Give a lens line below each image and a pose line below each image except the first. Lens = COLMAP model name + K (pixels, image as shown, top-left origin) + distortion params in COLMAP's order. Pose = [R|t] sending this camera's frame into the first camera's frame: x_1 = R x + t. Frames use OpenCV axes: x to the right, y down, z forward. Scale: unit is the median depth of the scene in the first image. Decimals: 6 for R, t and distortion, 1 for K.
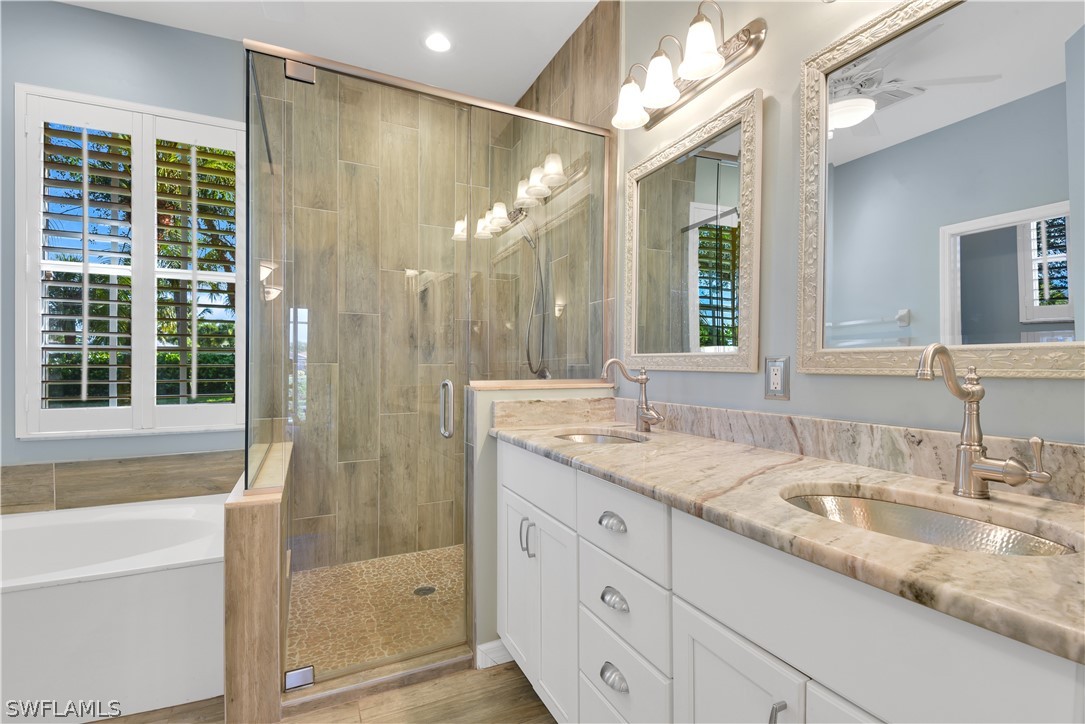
lens RADIAL K [[499.7, 0, 550.1], [0, 499.7, 363.0], [0, 0, 1]] dist [0.017861, -0.013899]
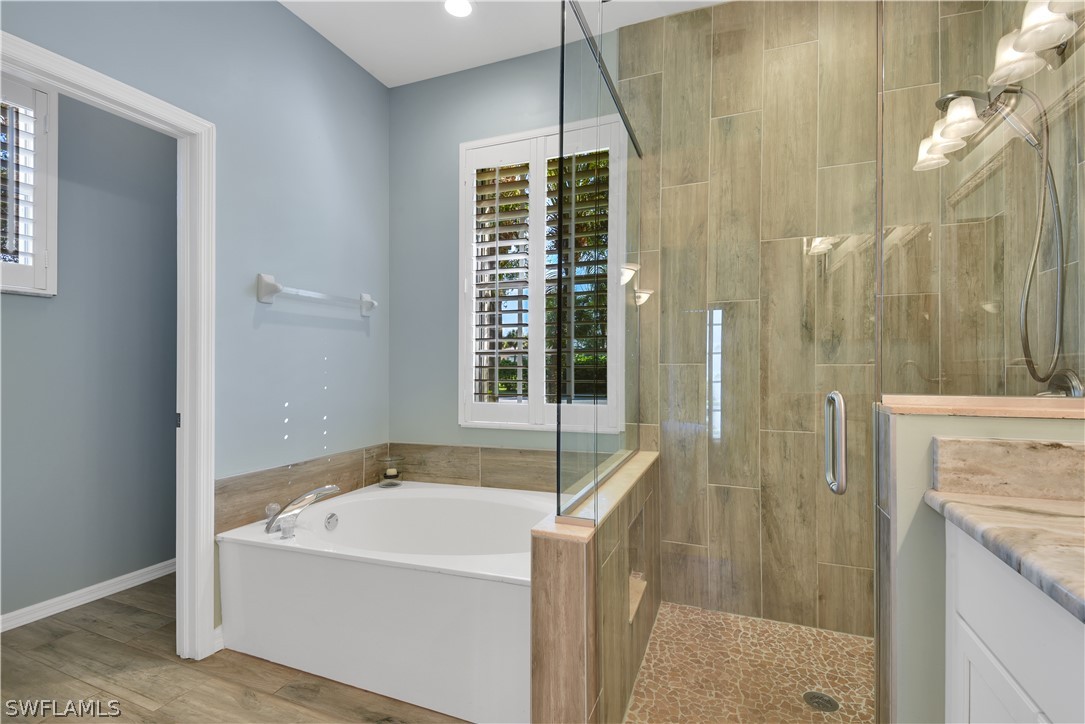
lens RADIAL K [[499.7, 0, 548.3], [0, 499.7, 357.0], [0, 0, 1]] dist [0.017861, -0.013899]
pose [[0.691134, -0.011508, -0.722635, -0.010381], [0.002457, 0.999905, -0.013574, 0.000806], [0.722722, 0.007605, 0.691097, 0.243990]]
